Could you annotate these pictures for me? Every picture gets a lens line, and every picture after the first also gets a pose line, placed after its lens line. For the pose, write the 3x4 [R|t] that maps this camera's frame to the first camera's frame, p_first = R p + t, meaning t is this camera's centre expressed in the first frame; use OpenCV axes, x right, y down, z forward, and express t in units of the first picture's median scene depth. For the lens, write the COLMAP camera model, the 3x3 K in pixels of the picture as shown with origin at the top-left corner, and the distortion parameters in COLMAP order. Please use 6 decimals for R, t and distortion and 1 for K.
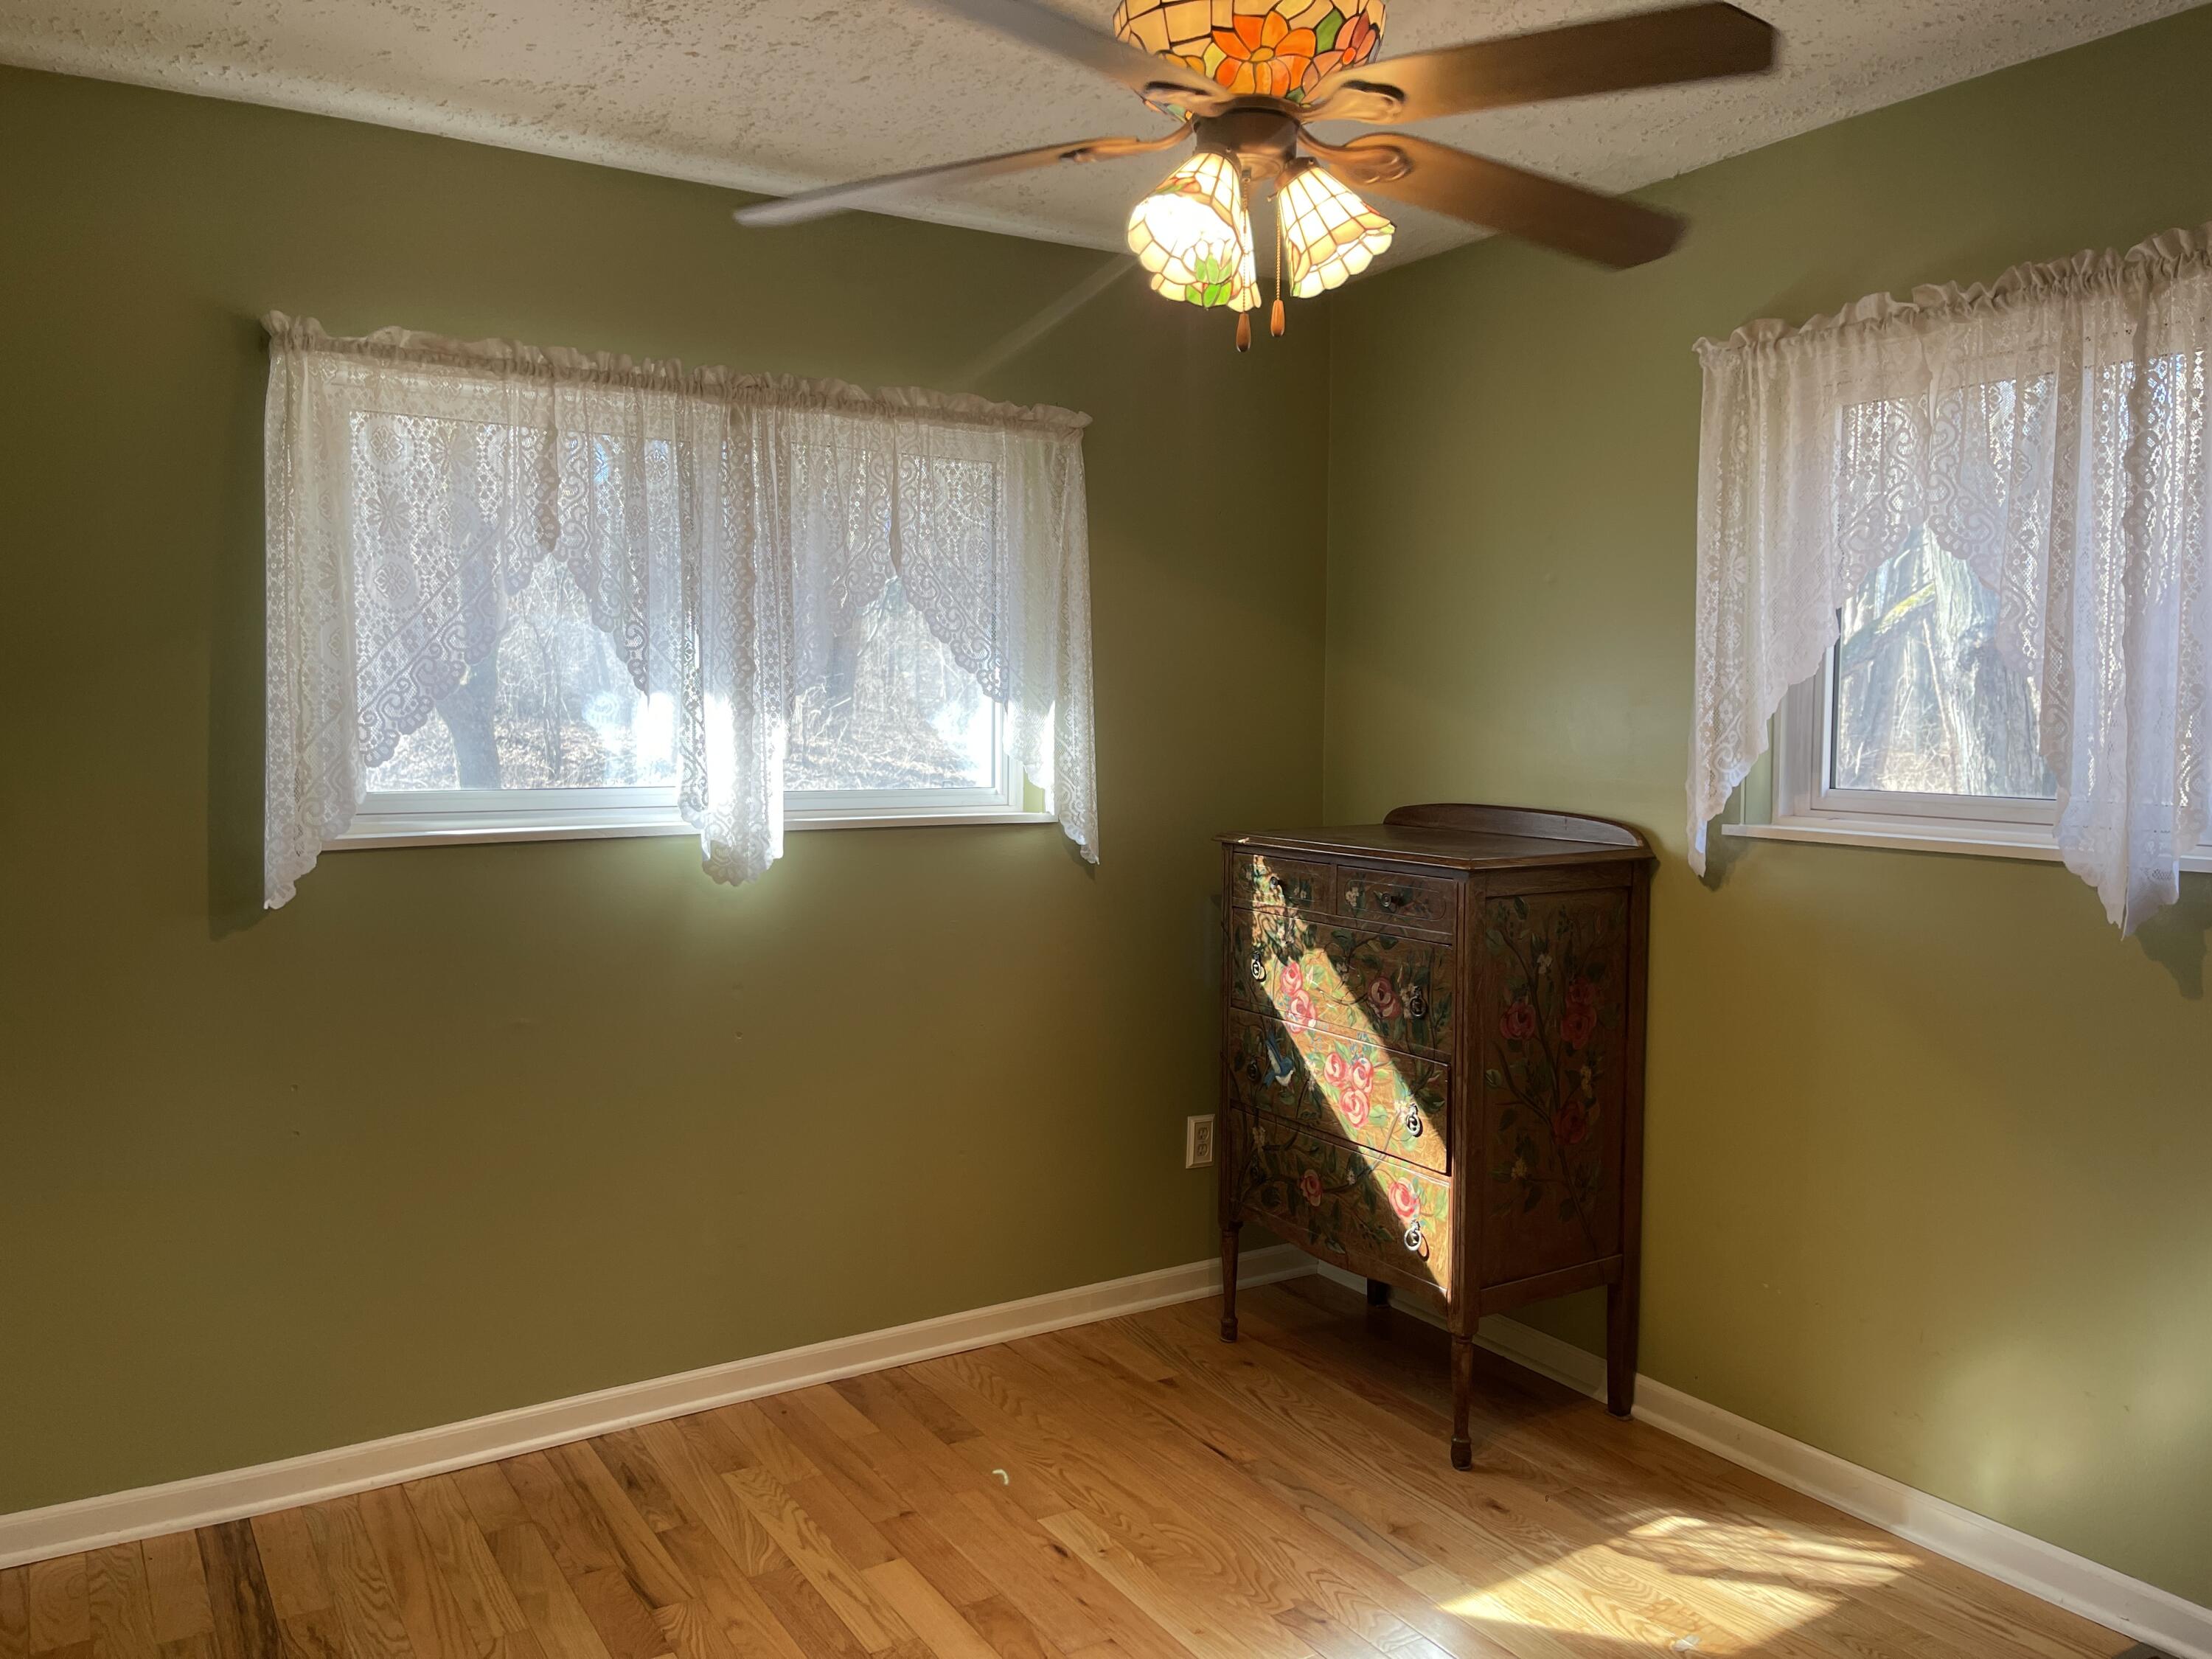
lens RADIAL K [[1670.7, 0, 1094.4], [0, 1670.7, 839.6], [0, 0, 1]] dist [0.069801, -0.099178]
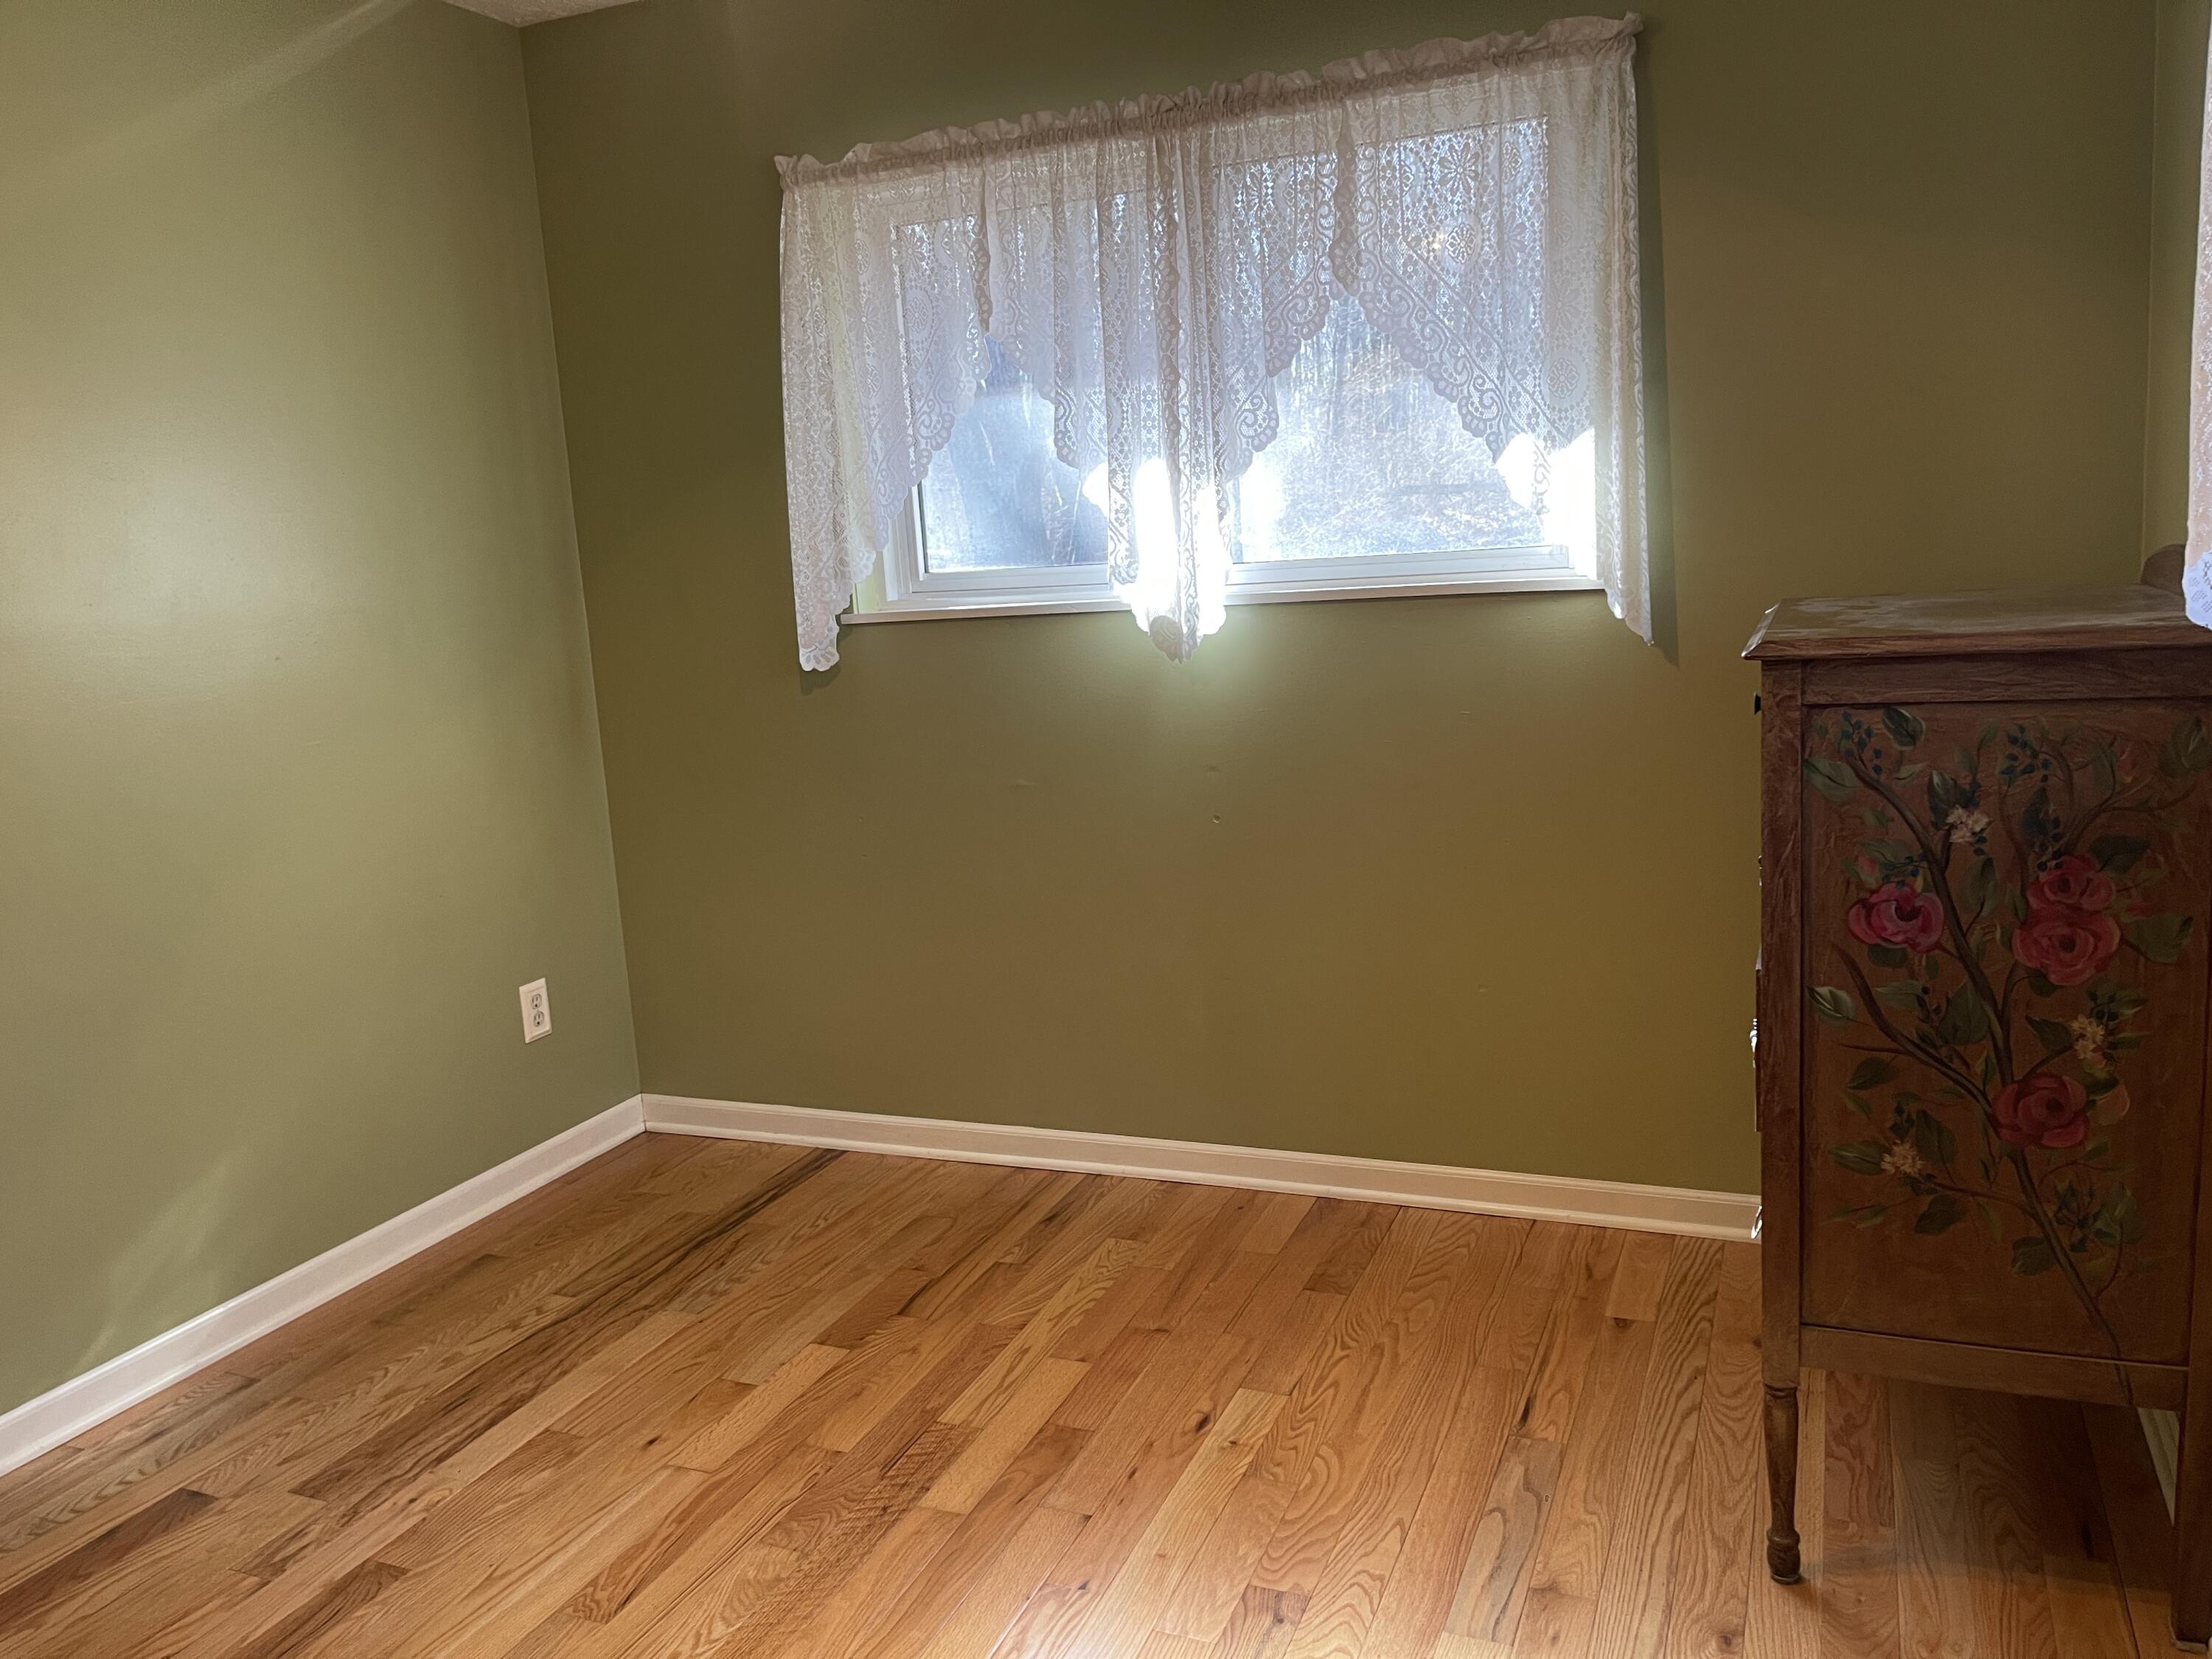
lens RADIAL K [[1670.7, 0, 1109.7], [0, 1670.7, 832.0], [0, 0, 1]] dist [0.069801, -0.099178]
pose [[0.569242, 0.104550, -0.815495, 0.573330], [0.001100, 0.991784, 0.127920, 0.002070], [0.822169, -0.073715, 0.564450, 0.436468]]
